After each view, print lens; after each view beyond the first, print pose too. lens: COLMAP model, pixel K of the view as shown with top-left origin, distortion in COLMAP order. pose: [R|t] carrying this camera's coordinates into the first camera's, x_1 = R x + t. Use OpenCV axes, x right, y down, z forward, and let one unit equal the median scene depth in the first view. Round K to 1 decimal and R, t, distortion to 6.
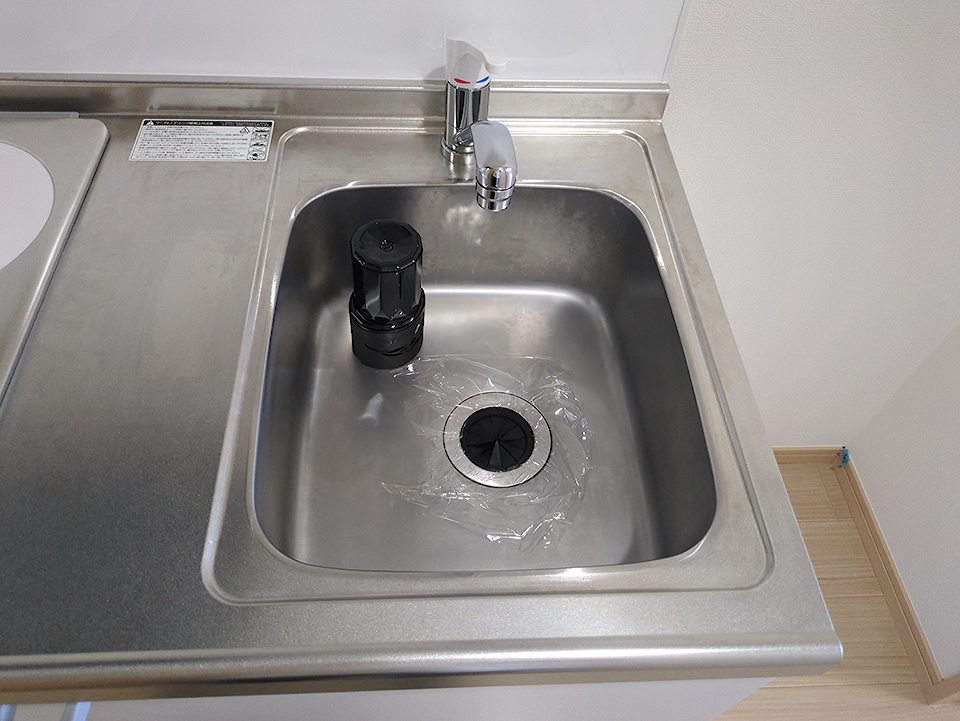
lens RADIAL K [[380.6, 0, 481.2], [0, 380.6, 357.7], [0, 0, 1]] dist [-0.007414, 0.002854]
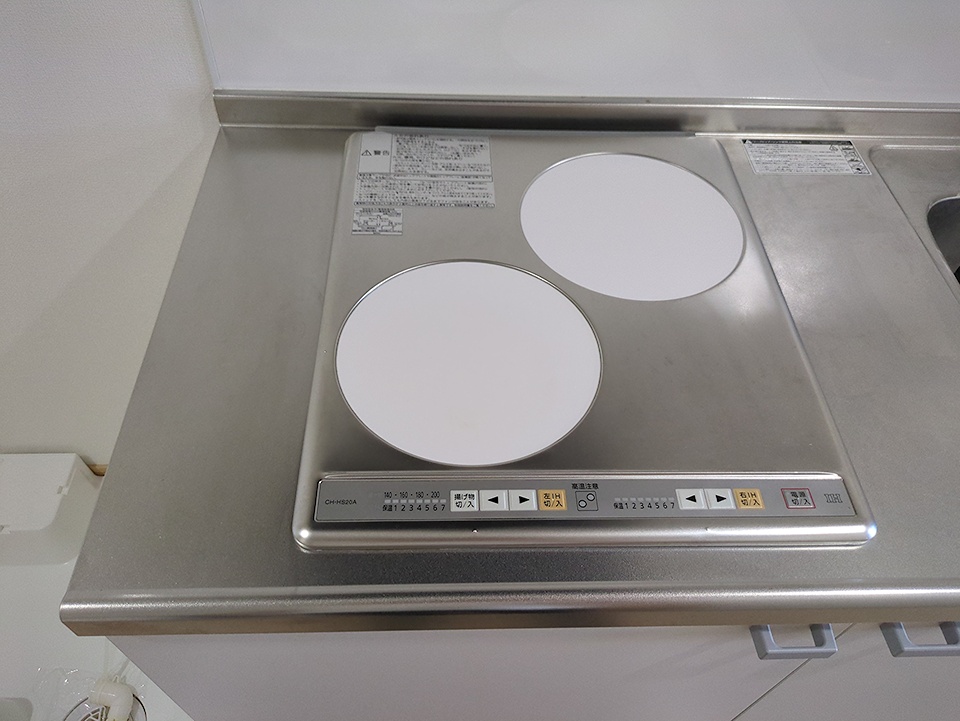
lens RADIAL K [[339.8, 0, 480.0], [0, 339.8, 359.5], [0, 0, 1]] dist [-0.002600, -0.000234]
pose [[0.999790, 0.010109, -0.017818, -1.727315], [-0.009484, 0.999349, 0.034804, 0.038716], [0.018158, -0.034628, 0.999235, -0.108235]]
